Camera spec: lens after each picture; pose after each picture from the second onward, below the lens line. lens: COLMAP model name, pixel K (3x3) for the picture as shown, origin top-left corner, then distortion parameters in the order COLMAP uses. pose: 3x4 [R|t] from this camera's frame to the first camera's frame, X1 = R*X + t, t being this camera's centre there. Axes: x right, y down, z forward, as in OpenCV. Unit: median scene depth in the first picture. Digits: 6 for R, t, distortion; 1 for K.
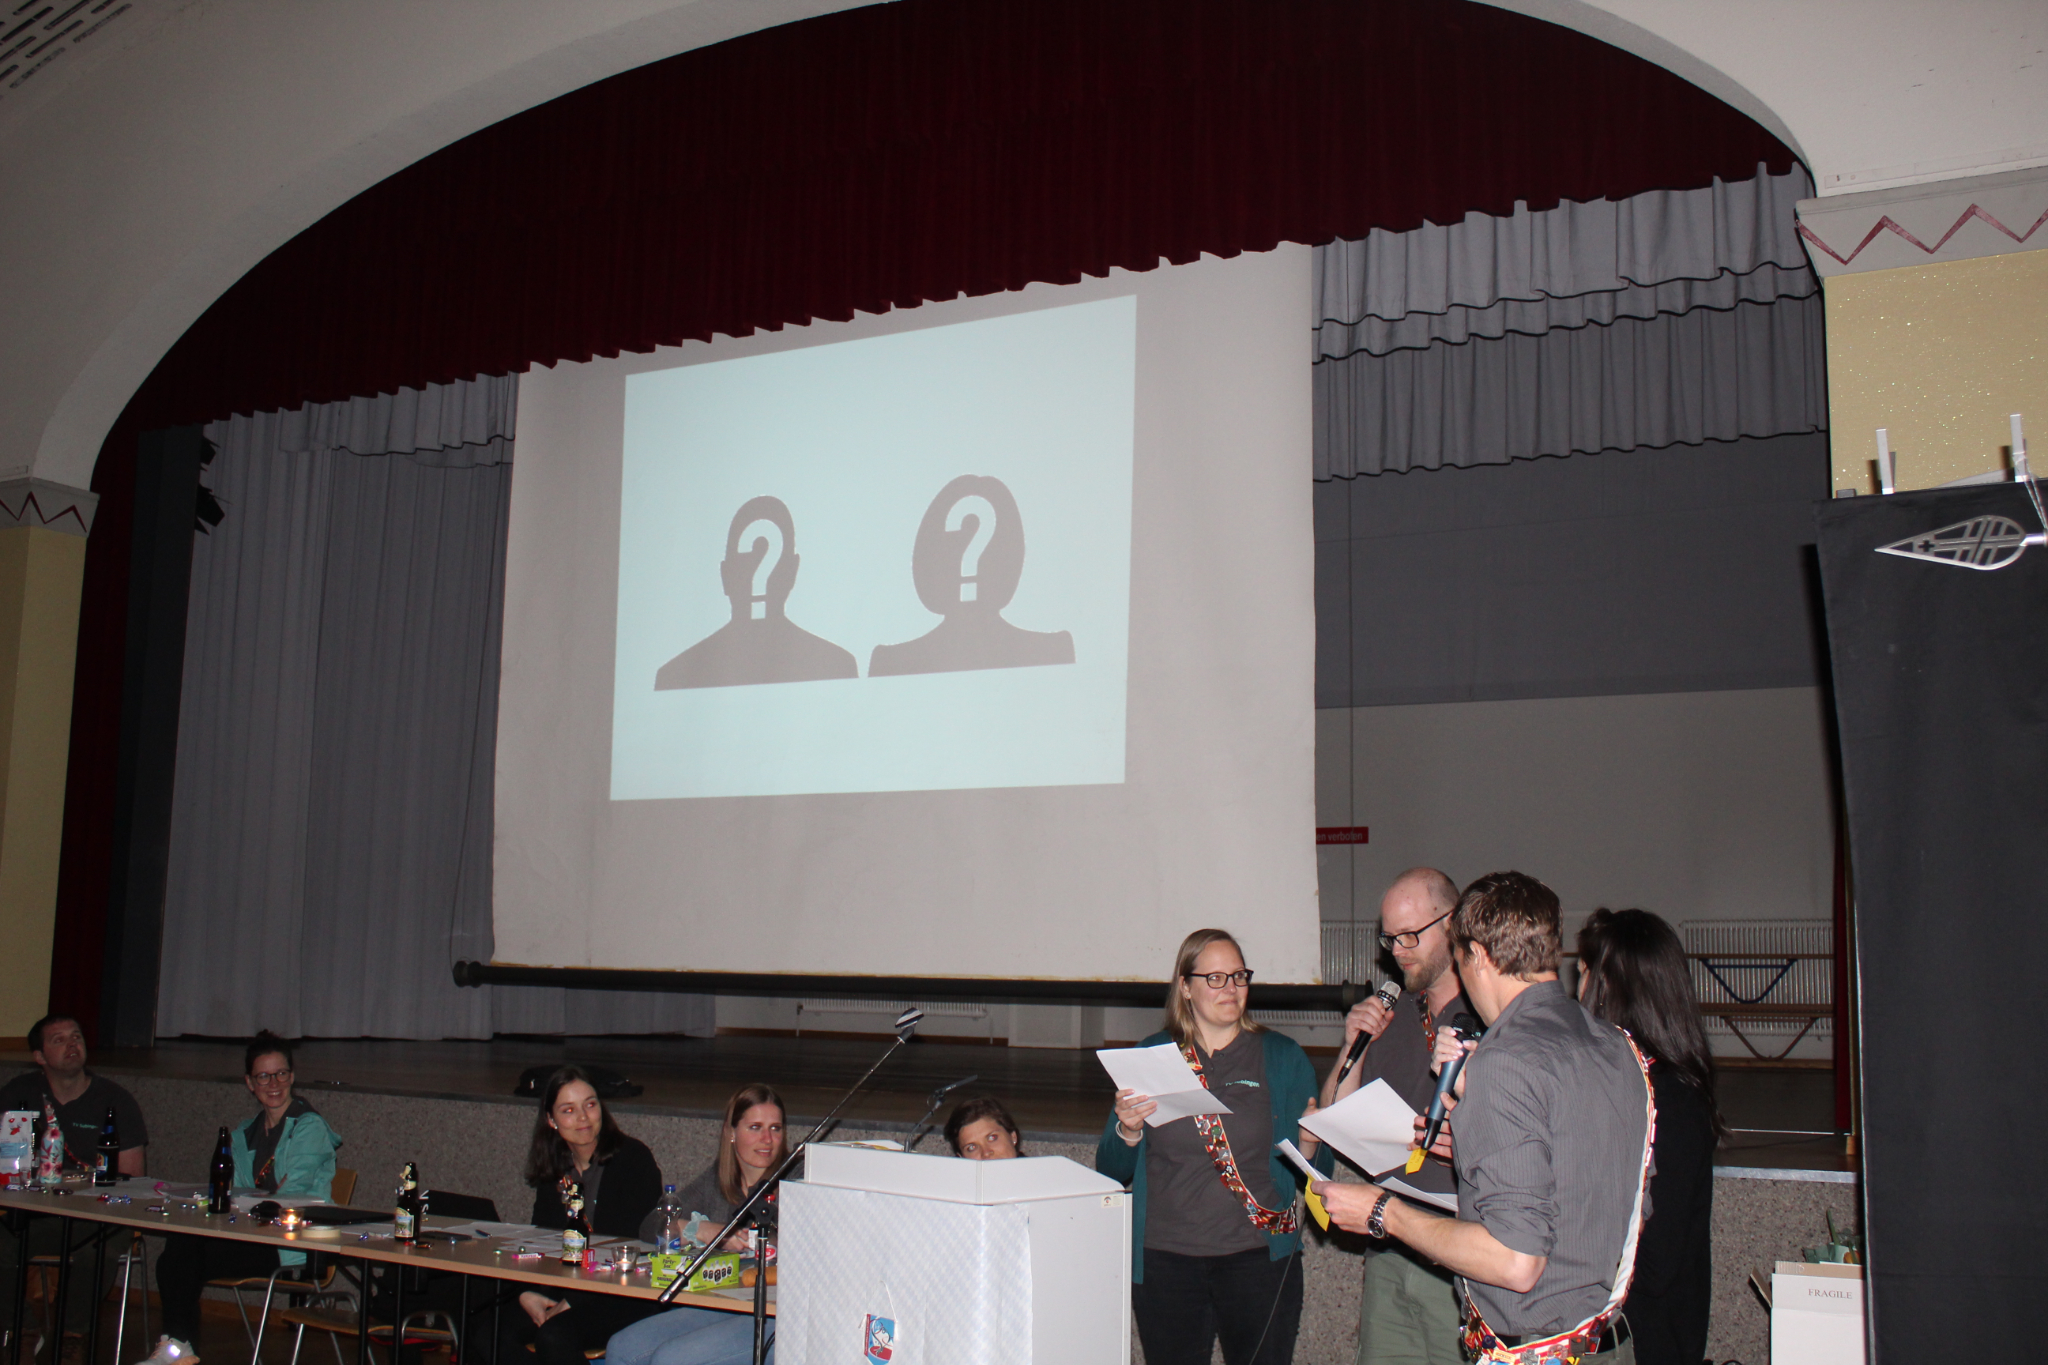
lens RADIAL K [[2062.6, 0, 1015.1], [0, 2062.6, 684.4], [0, 0, 1]] dist [-0.099154, 0.000000]
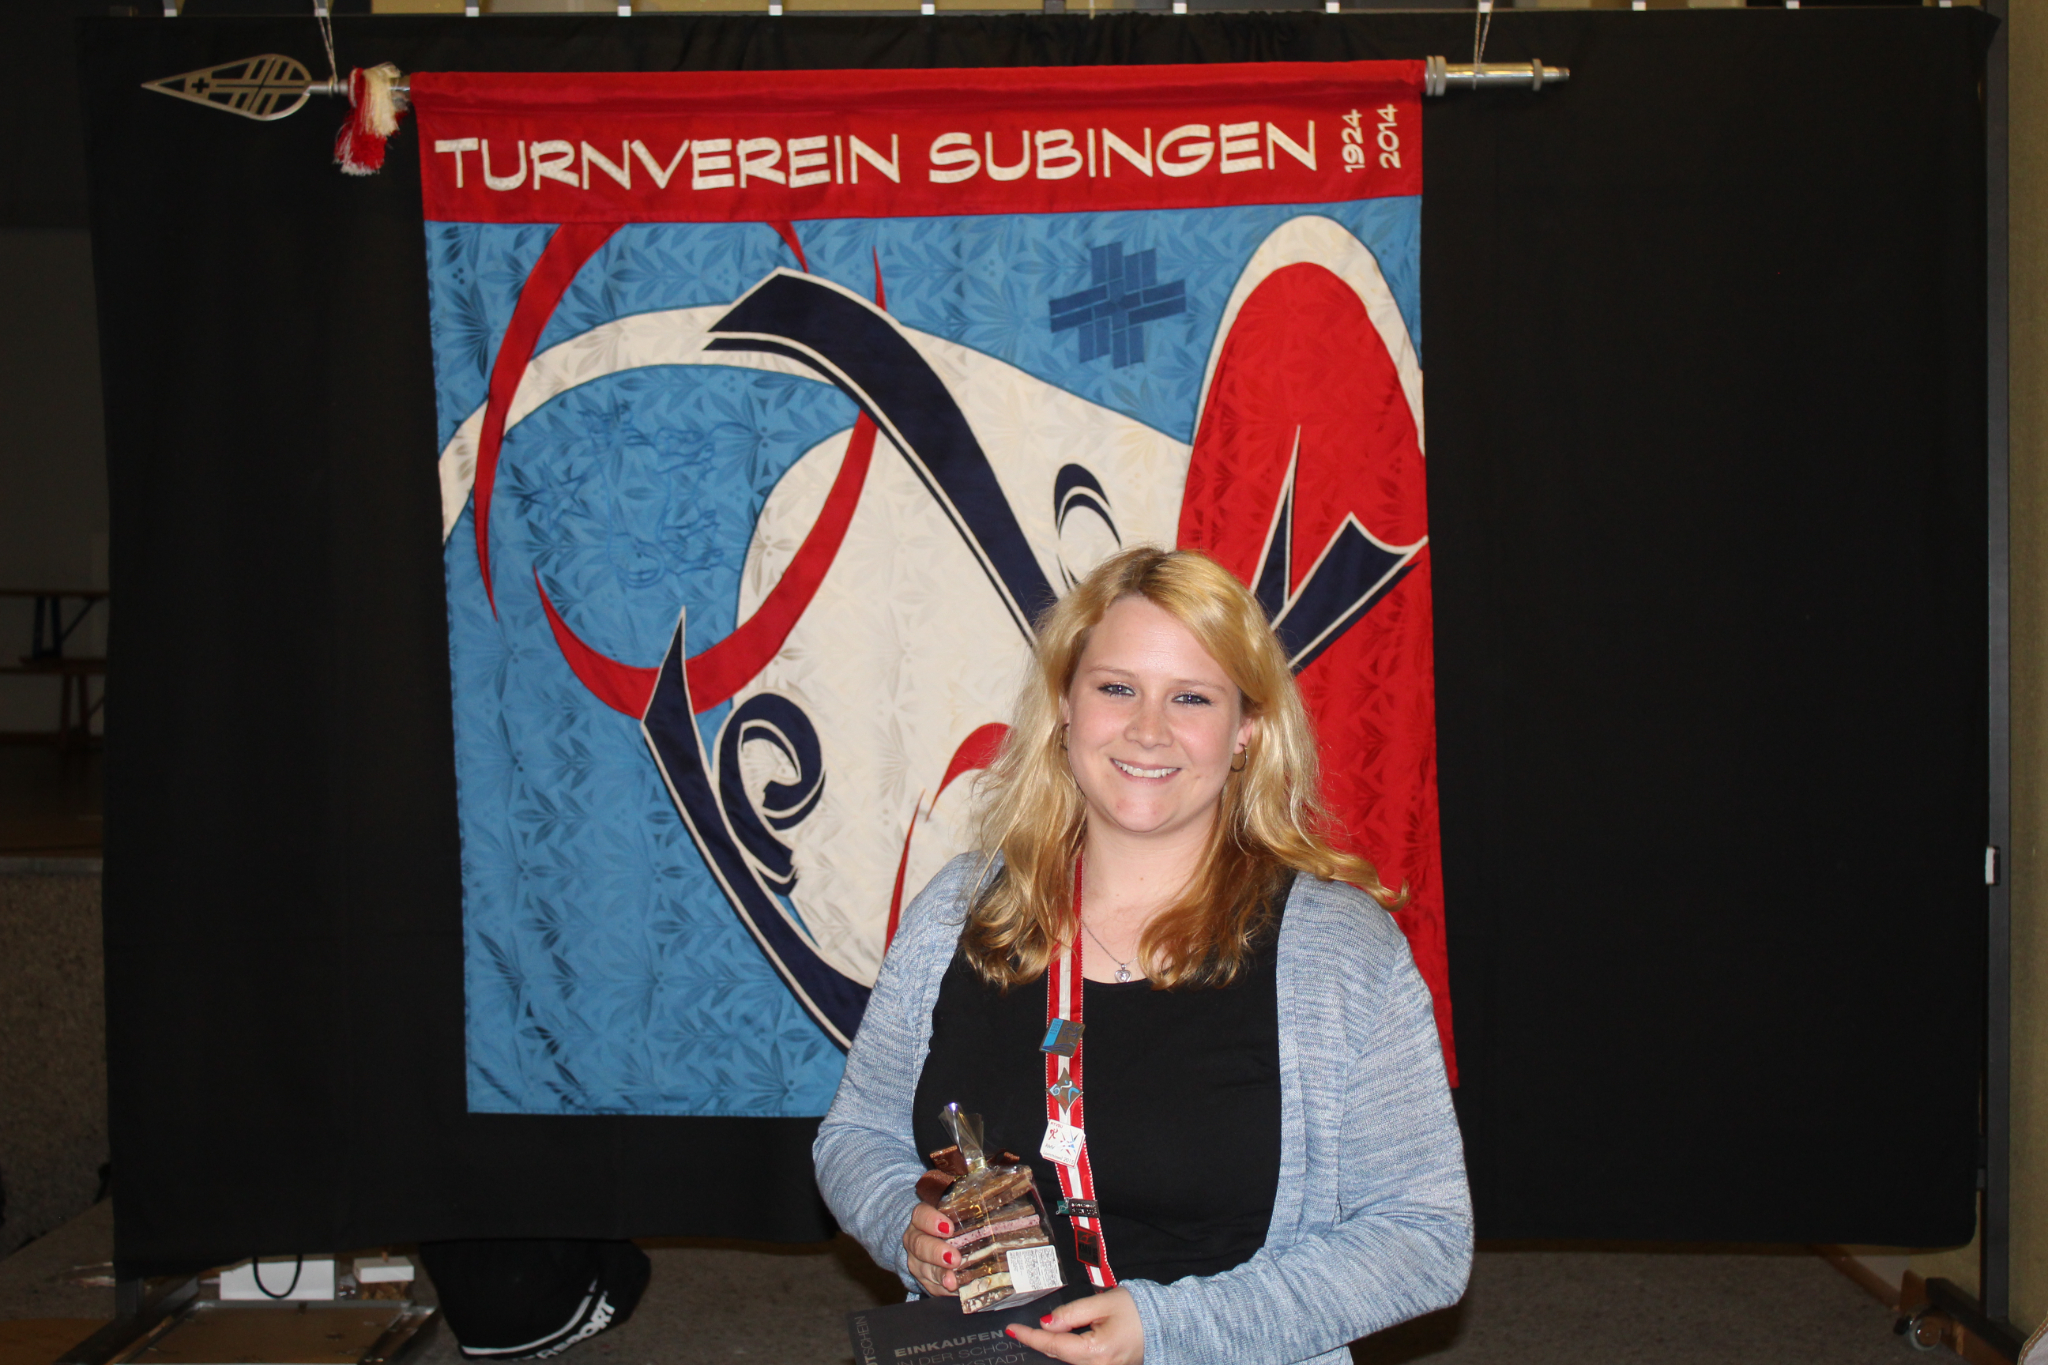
lens RADIAL K [[3087.6, 0, 1022.1], [0, 3087.6, 674.4], [0, 0, 1]] dist [0.000610, 0.000000]
pose [[0.885081, -0.015395, 0.465183, 0.119618], [-0.056342, 0.988559, 0.139915, -0.019750], [-0.462014, -0.150046, 0.874087, -0.230052]]
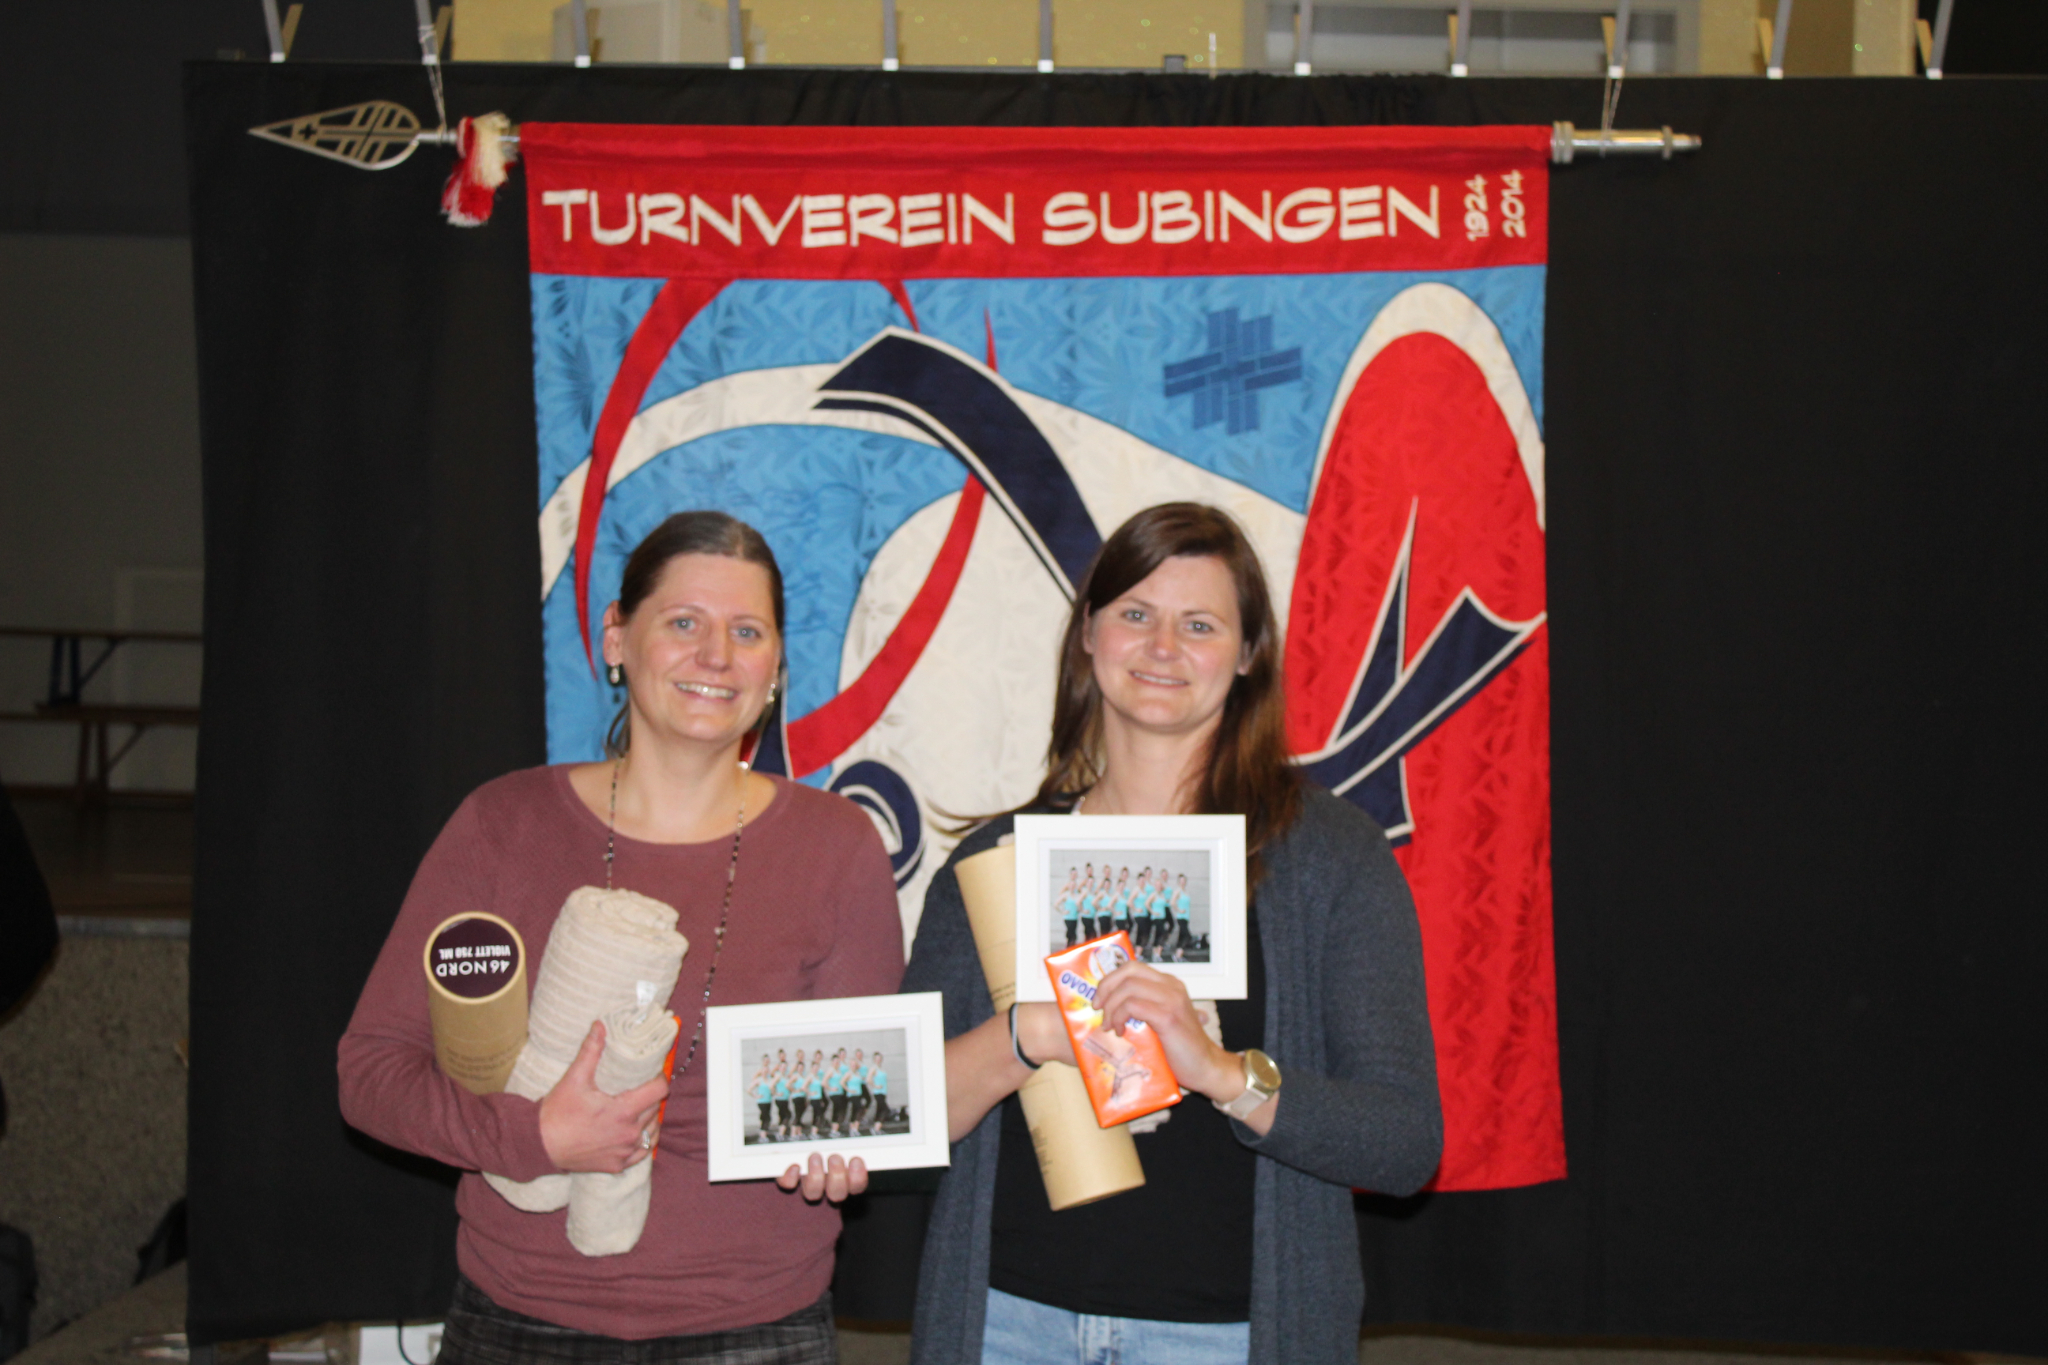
lens RADIAL K [[3520.1, 0, 1027.5], [0, 3520.1, 679.2], [0, 0, 1]] dist [0.029670, 0.000000]
pose [[0.898454, 0.010901, 0.438932, 0.067583], [-0.072619, 0.989613, 0.124066, -0.036368], [-0.433021, -0.143342, 0.889913, -0.329552]]
